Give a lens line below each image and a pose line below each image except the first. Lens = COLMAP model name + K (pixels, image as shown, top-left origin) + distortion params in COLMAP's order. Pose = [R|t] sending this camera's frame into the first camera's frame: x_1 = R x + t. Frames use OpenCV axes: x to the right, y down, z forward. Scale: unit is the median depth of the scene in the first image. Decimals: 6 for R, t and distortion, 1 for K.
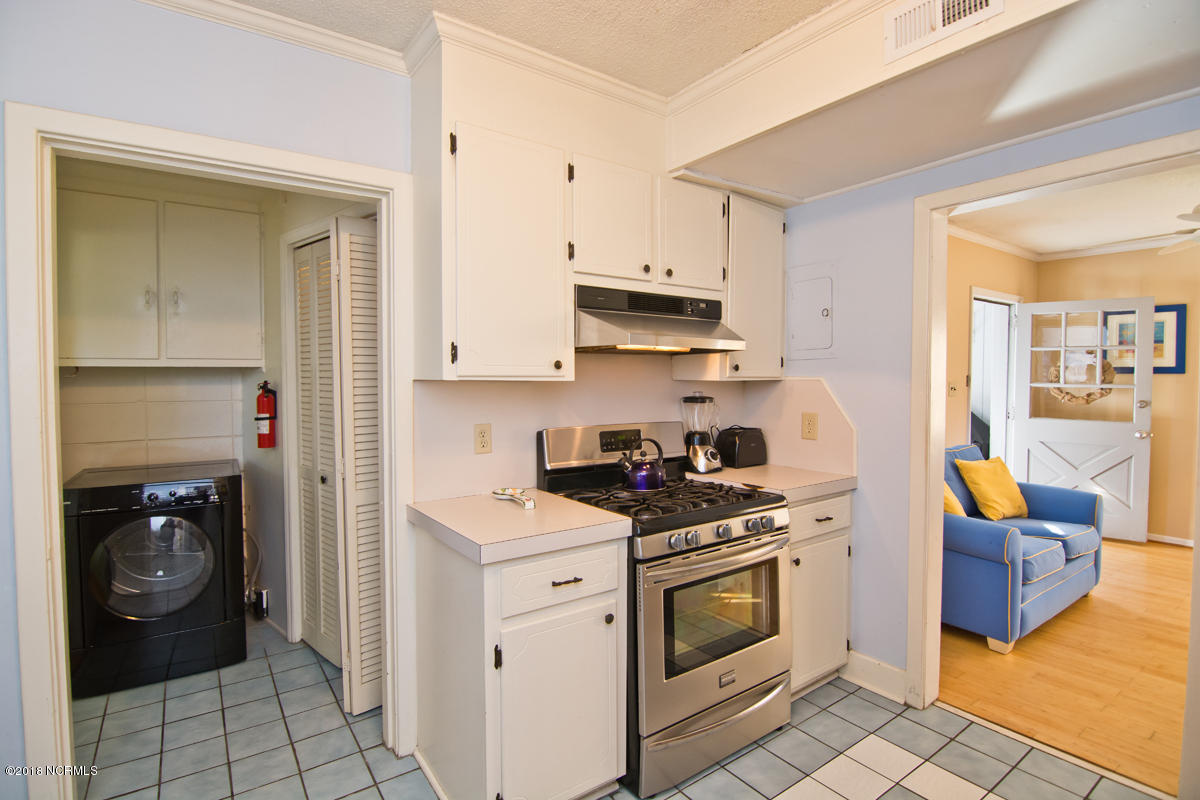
lens RADIAL K [[589.5, 0, 600.0], [0, 589.5, 402.6], [0, 0, 1]] dist [-0.008982, -0.001301]
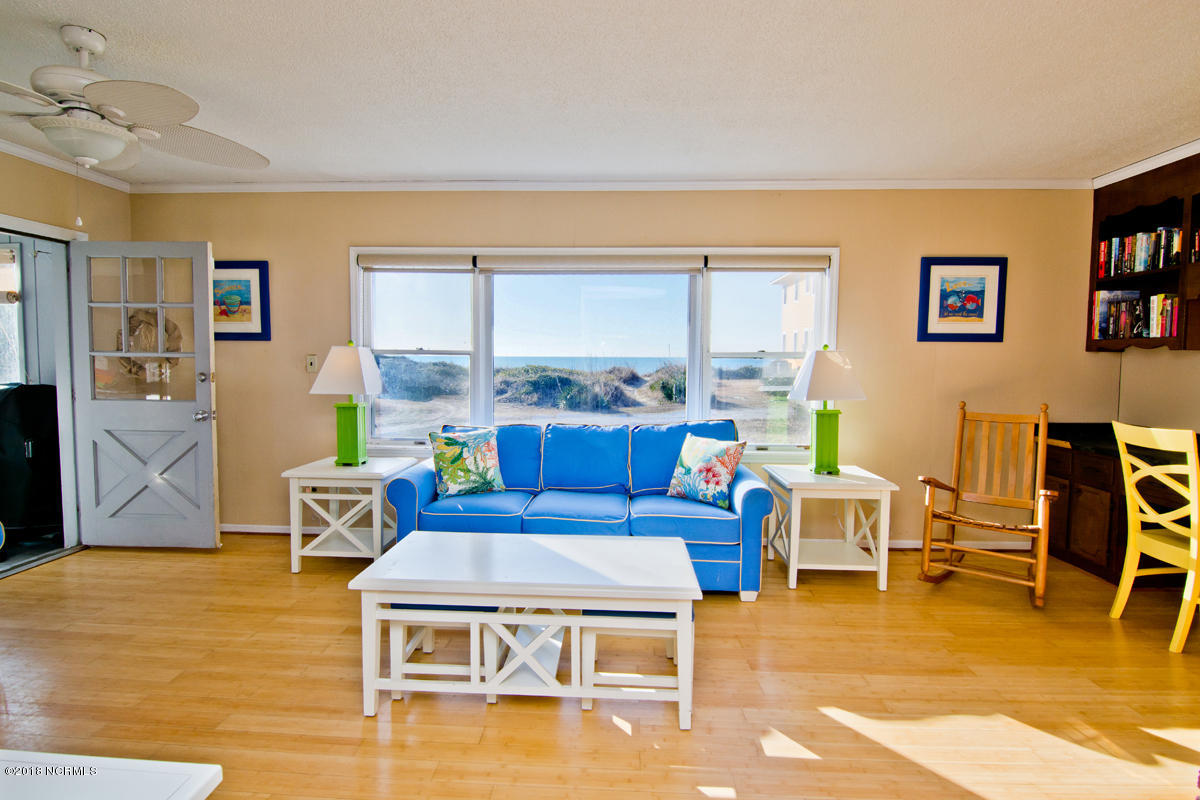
lens RADIAL K [[589.5, 0, 592.2], [0, 589.5, 395.8], [0, 0, 1]] dist [-0.008982, -0.001301]
pose [[0.622983, -0.050500, 0.780604, 0.599111], [0.028303, 0.998716, 0.042023, 0.009188], [-0.781723, -0.004086, 0.623612, 0.068361]]
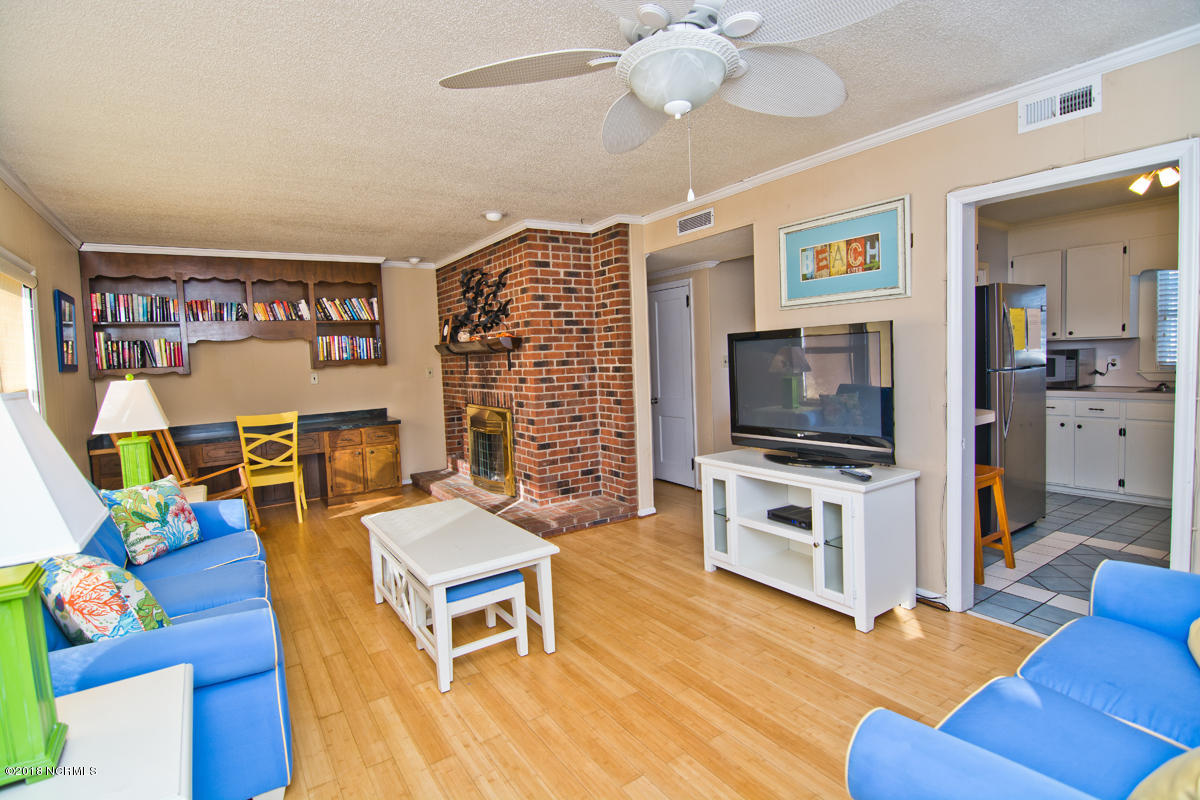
lens RADIAL K [[589.5, 0, 592.0], [0, 589.5, 395.3], [0, 0, 1]] dist [-0.008982, -0.001301]
pose [[-0.998450, 0.038097, 0.040575, 0.758494], [0.042315, 0.993167, 0.108757, -0.045583], [-0.036155, 0.110305, -0.993240, 1.033585]]
